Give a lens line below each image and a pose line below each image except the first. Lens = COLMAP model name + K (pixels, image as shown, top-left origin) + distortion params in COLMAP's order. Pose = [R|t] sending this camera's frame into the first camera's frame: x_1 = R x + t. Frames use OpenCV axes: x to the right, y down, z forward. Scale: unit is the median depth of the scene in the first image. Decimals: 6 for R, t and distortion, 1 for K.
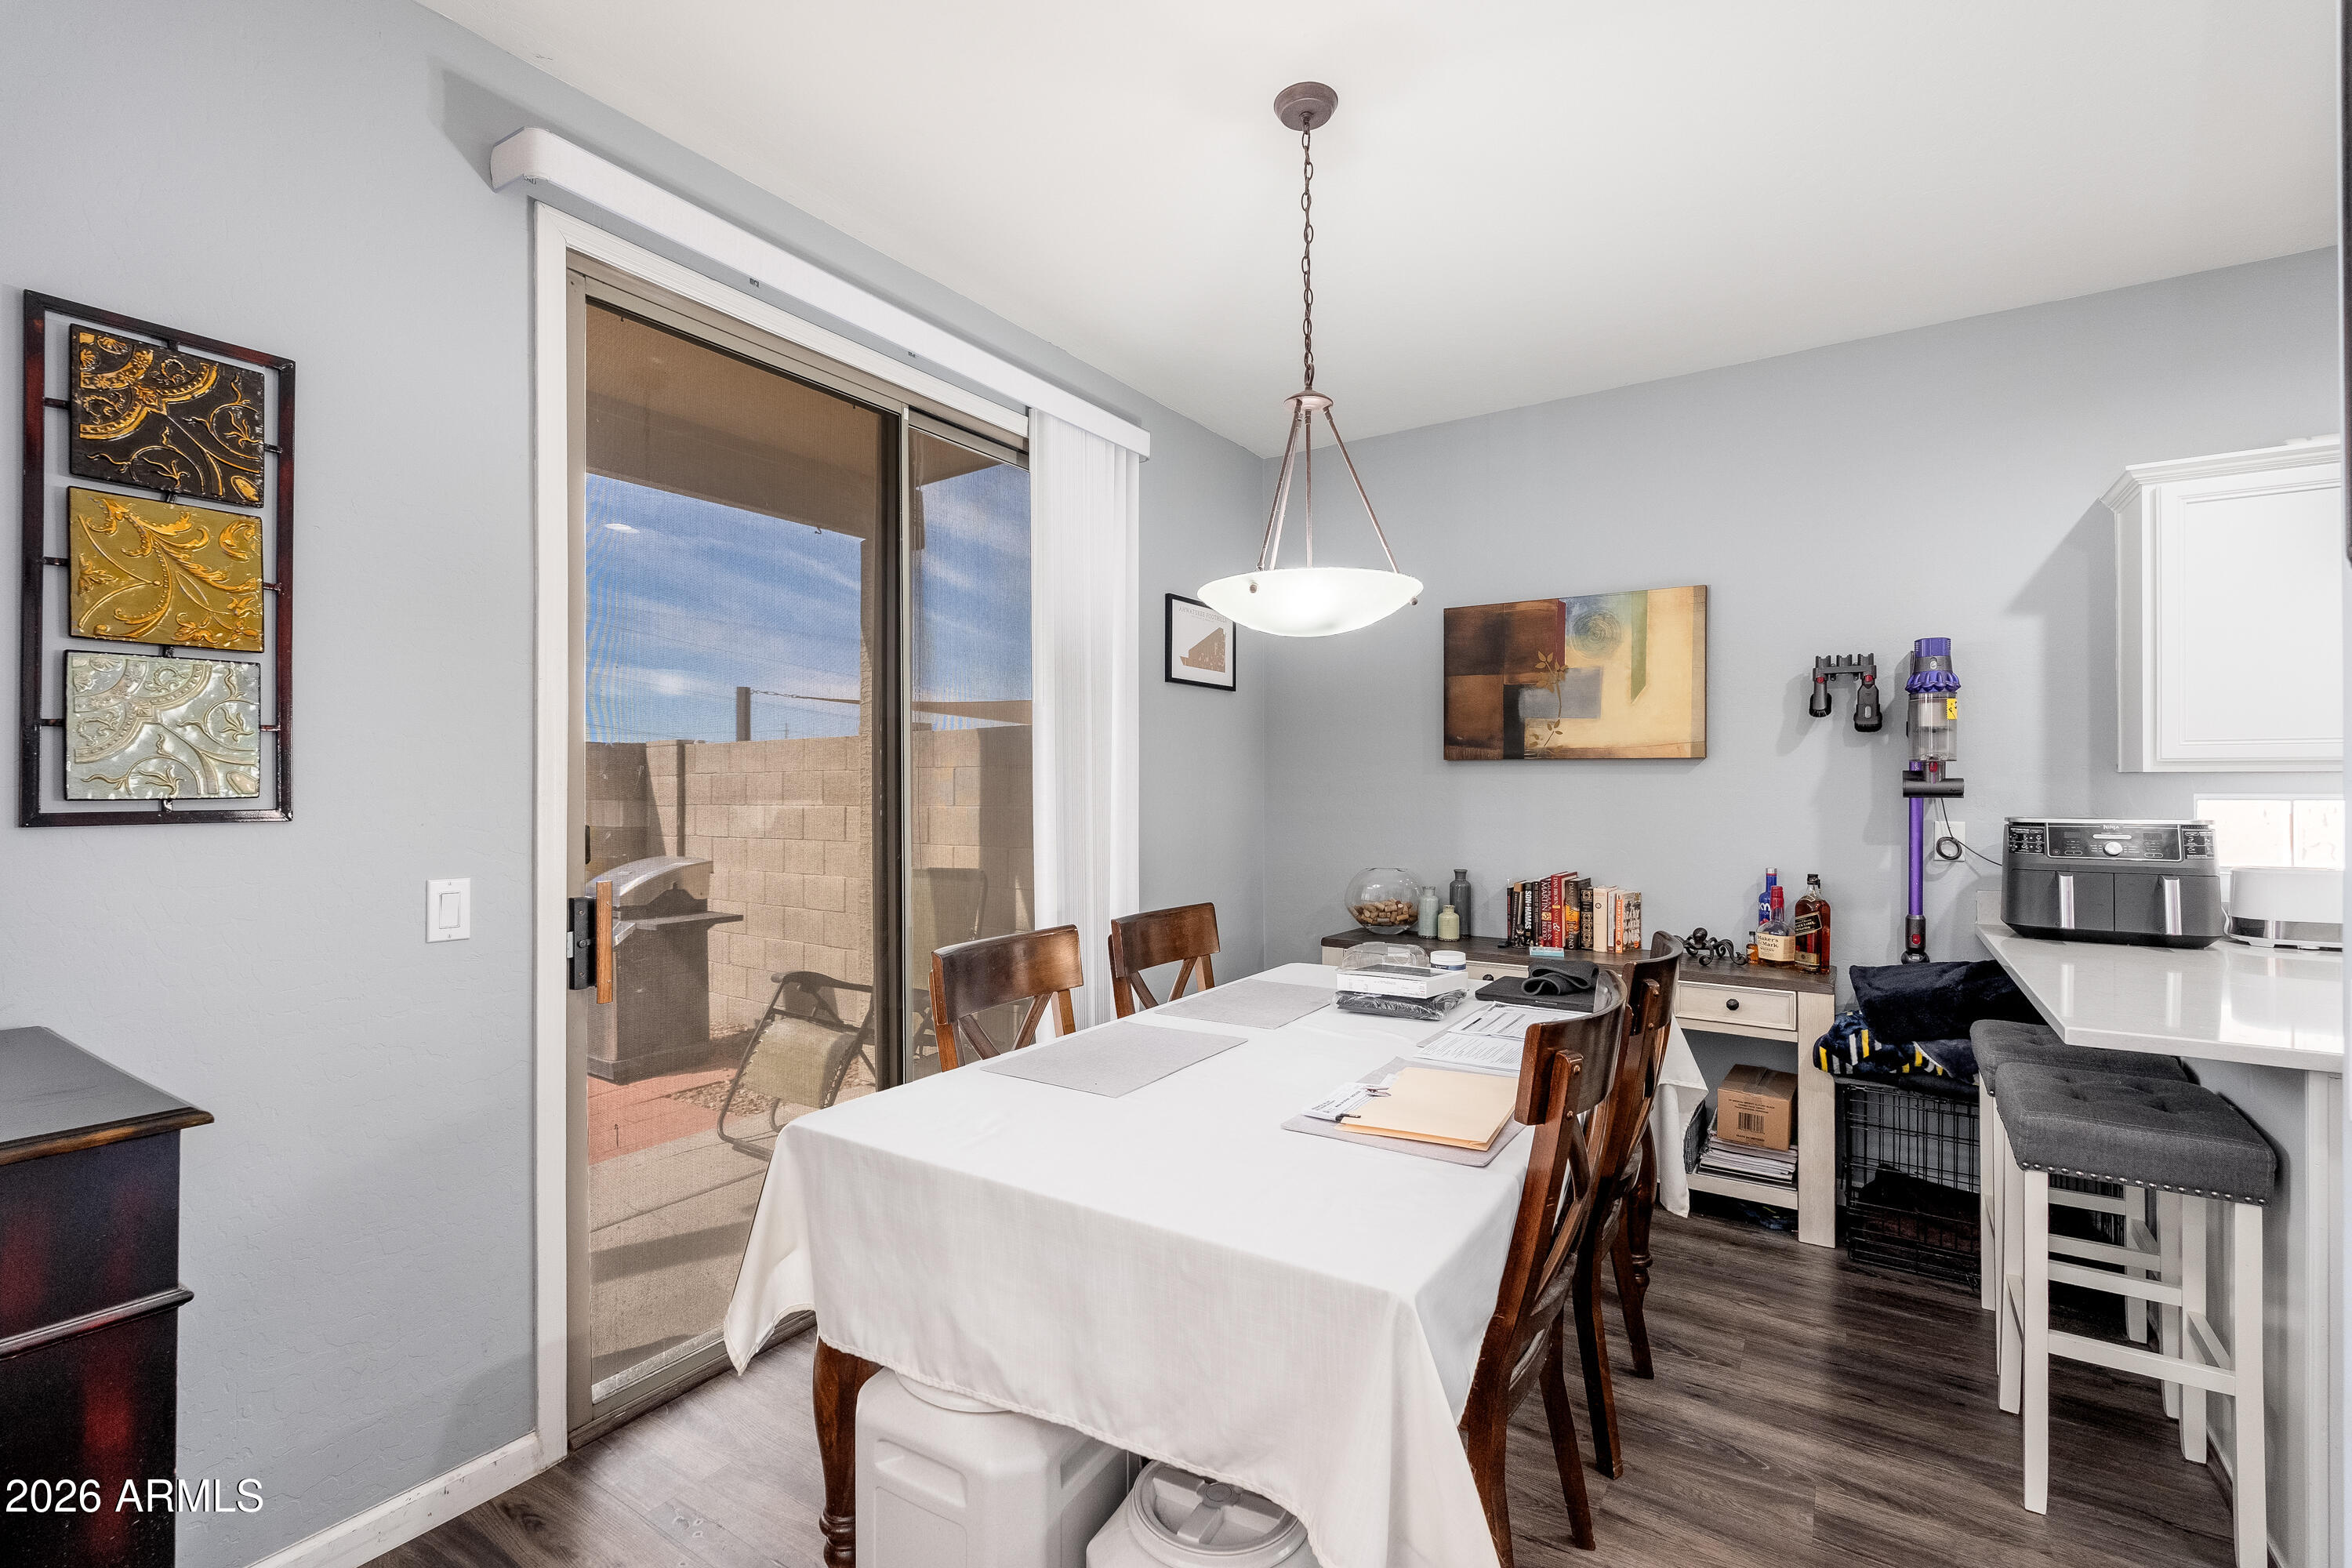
lens RADIAL K [[1028.3, 0, 1176.0], [0, 1028.3, 784.0], [0, 0, 1]] dist [-0.002432, -0.000499]
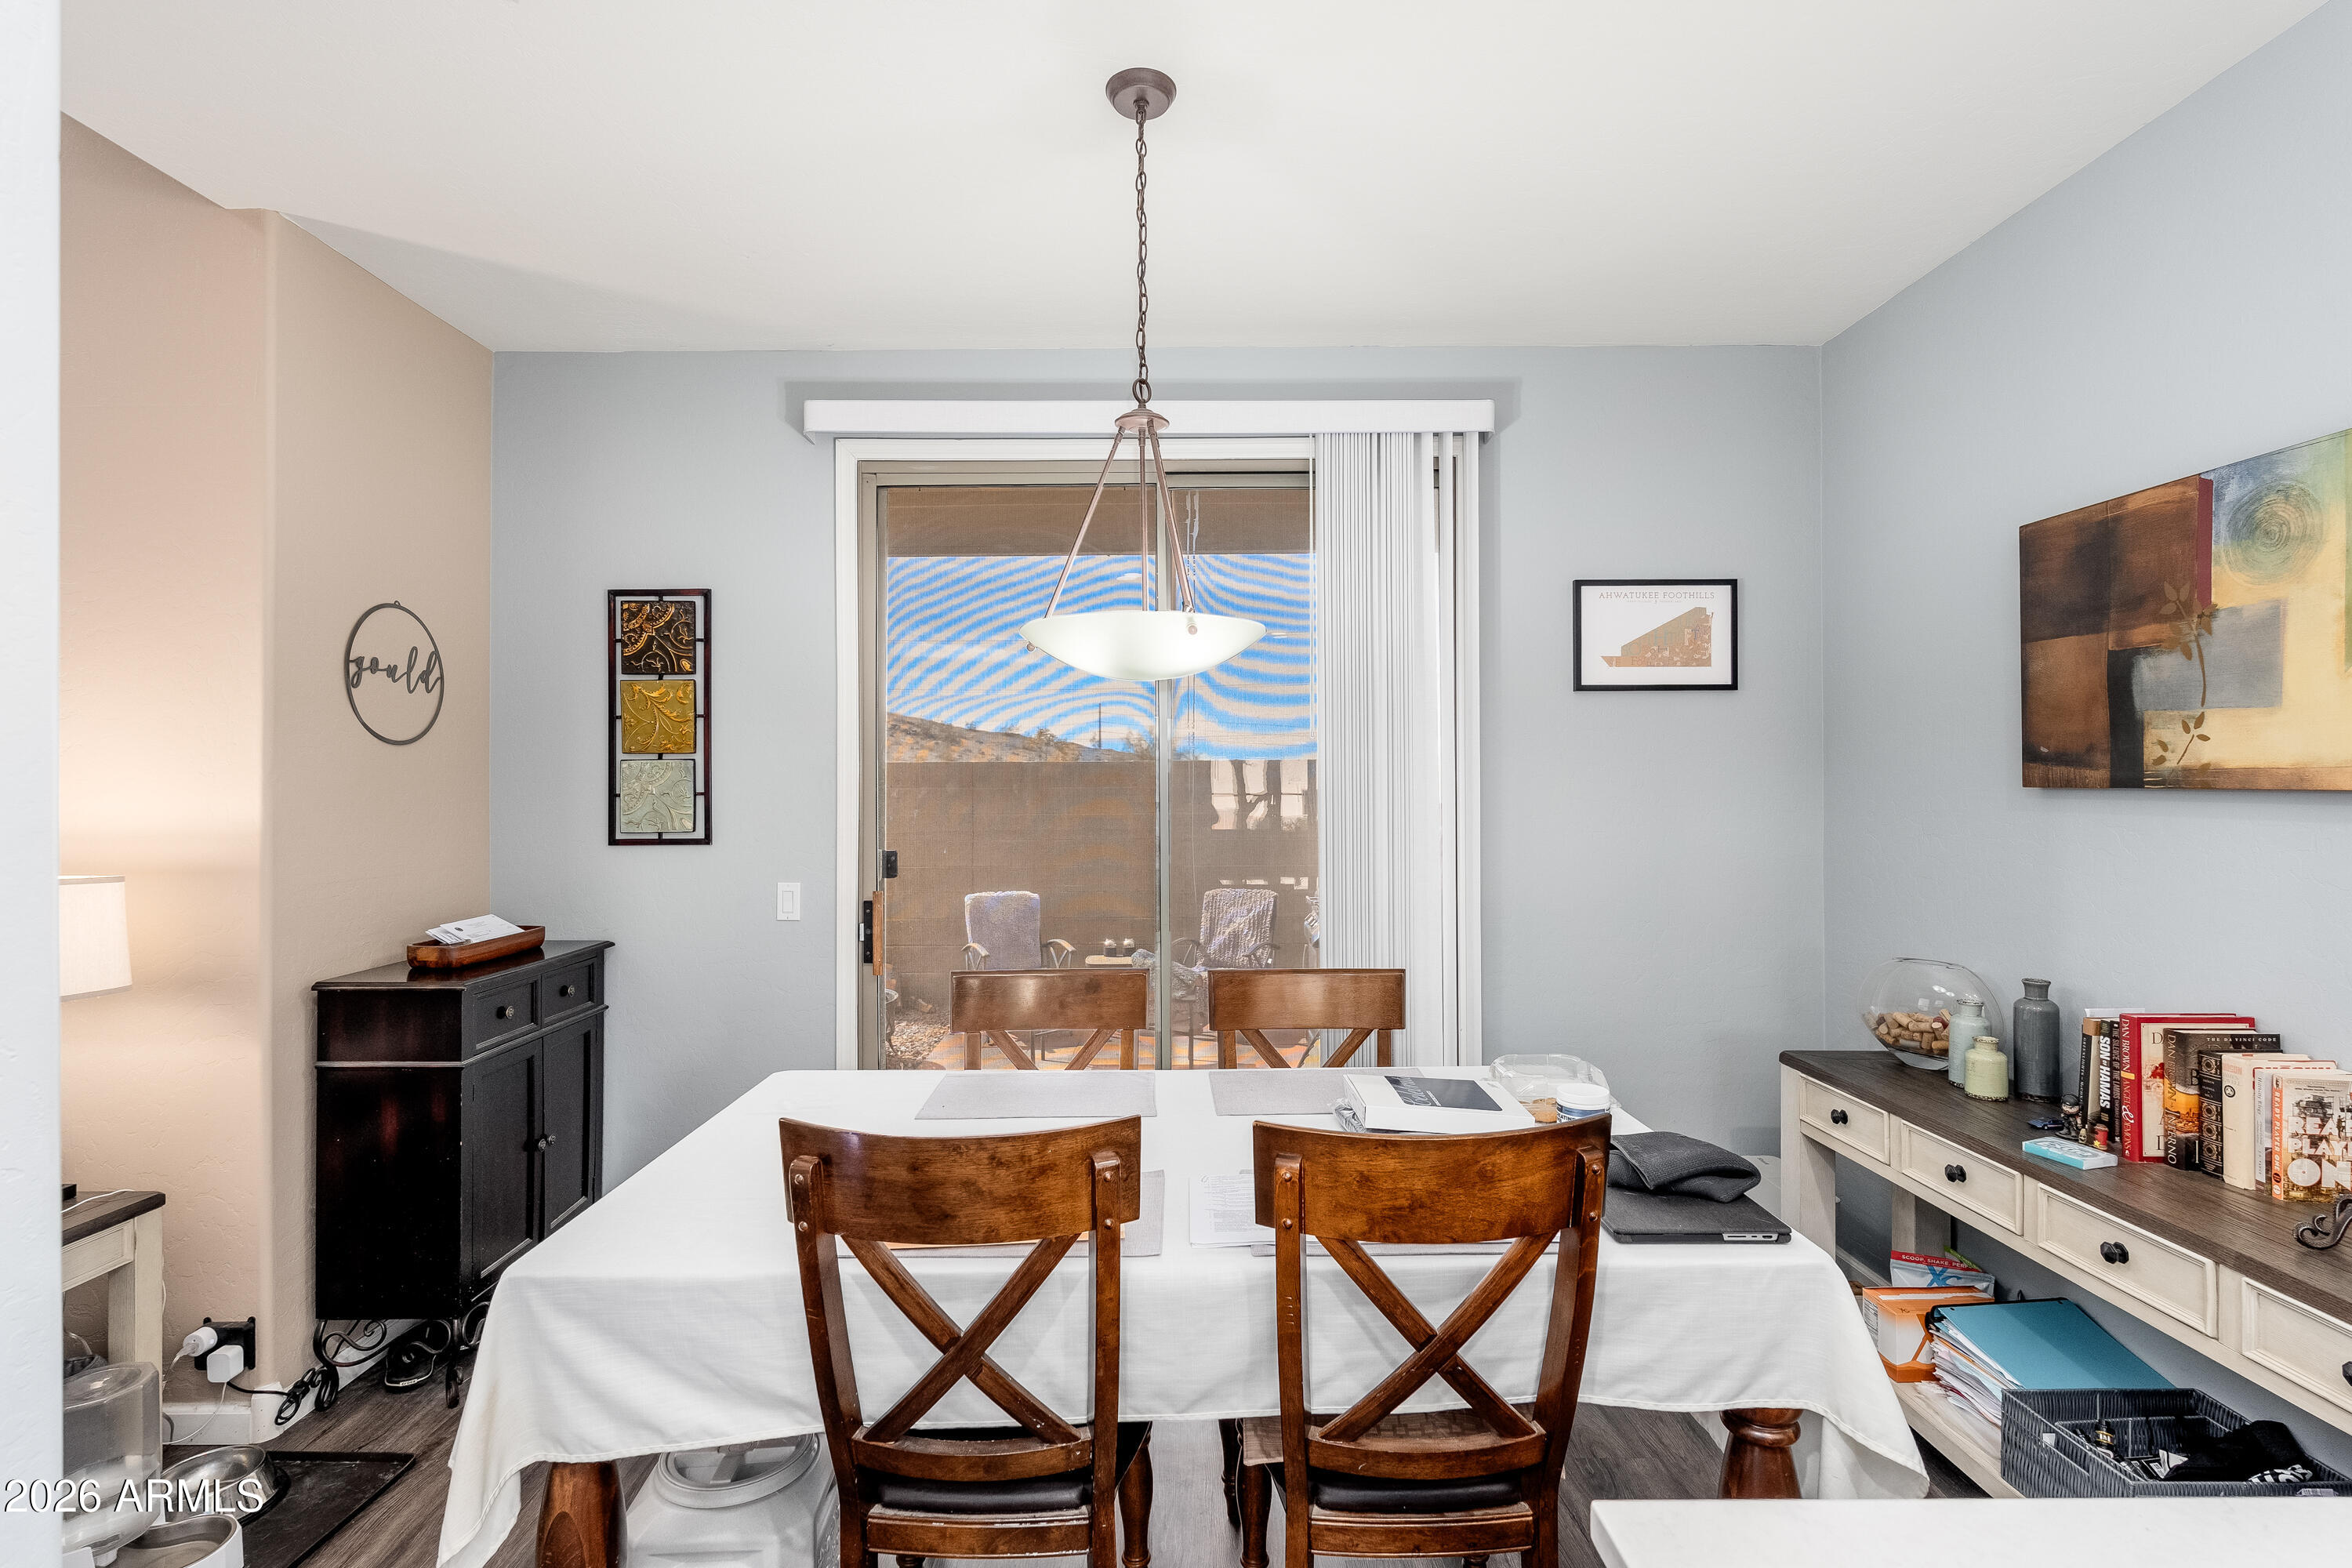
lens RADIAL K [[1092.2, 0, 1178.6], [0, 1092.2, 776.9], [0, 0, 1]] dist [0.003569, 0.000142]
pose [[0.559358, -0.008379, -0.828884, 0.636428], [0.005984, 0.999964, -0.006070, -0.035727], [0.828905, -0.001564, 0.559388, 0.327886]]
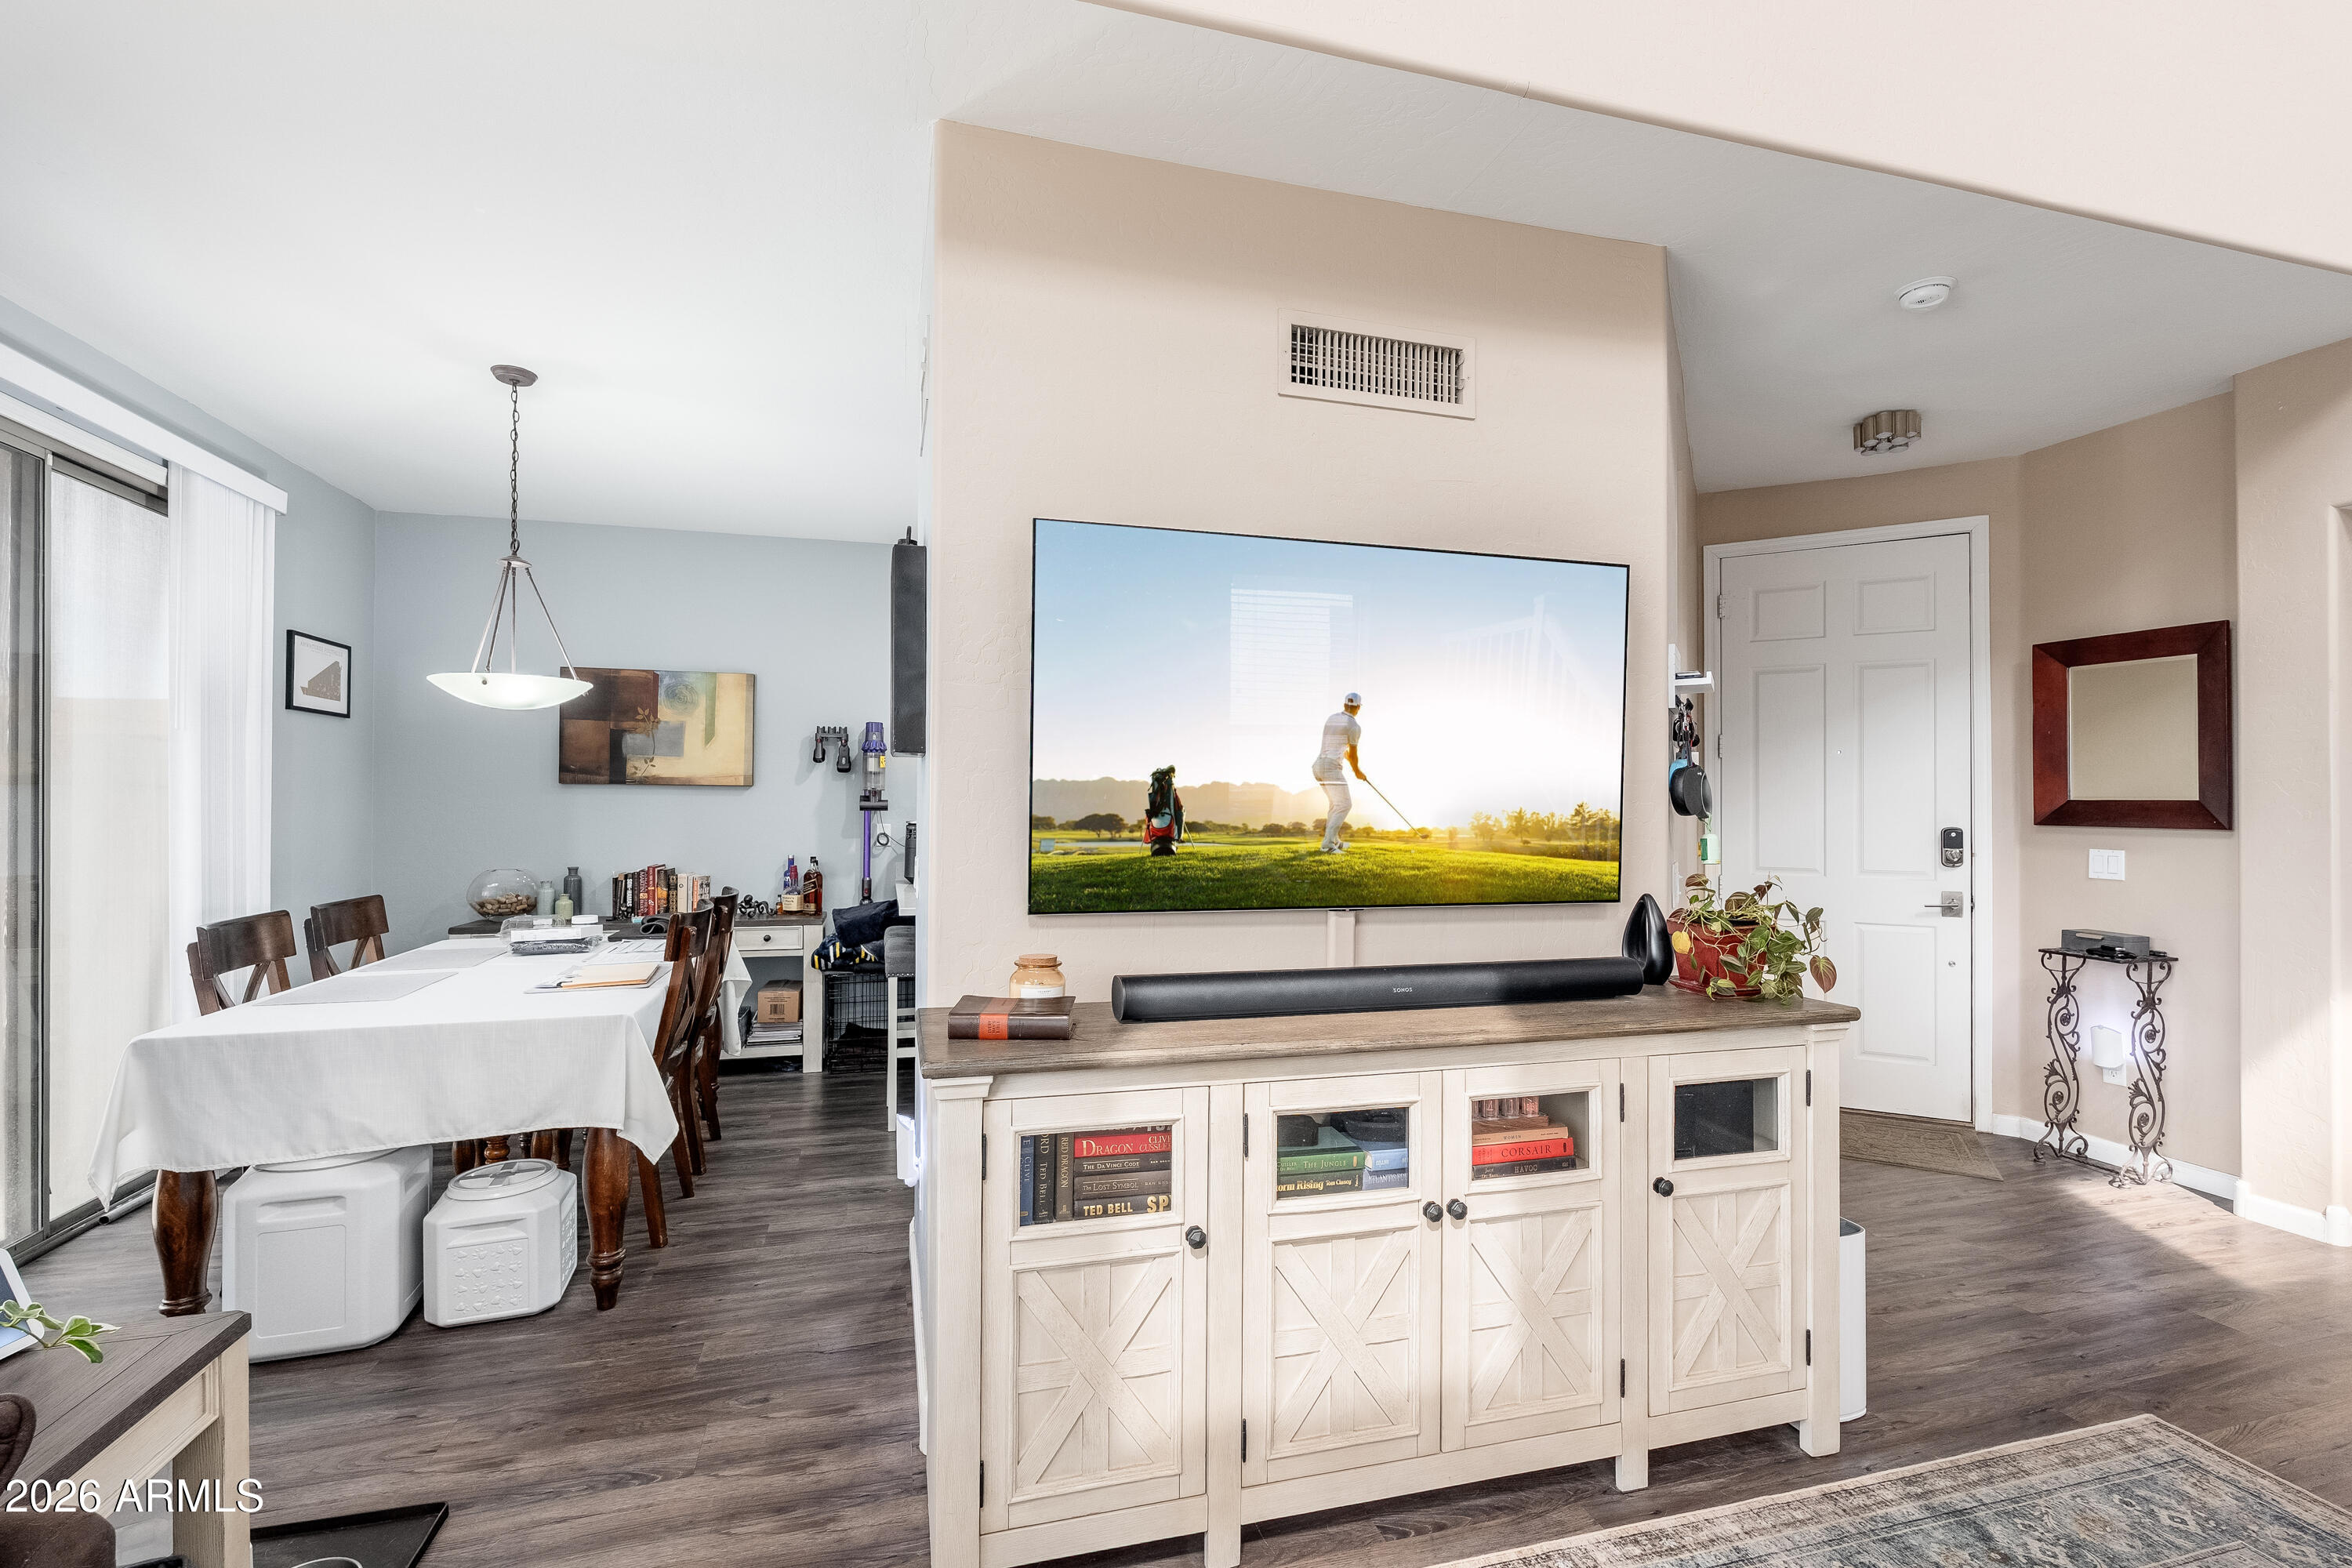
lens RADIAL K [[1031.4, 0, 1171.2], [0, 1031.4, 792.0], [0, 0, 1]] dist [-0.002671, -0.000654]
pose [[0.652691, 0.010604, 0.757550, -0.276231], [-0.004655, 0.999939, -0.009986, -0.003807], [-0.757610, 0.002992, 0.652701, -0.544095]]
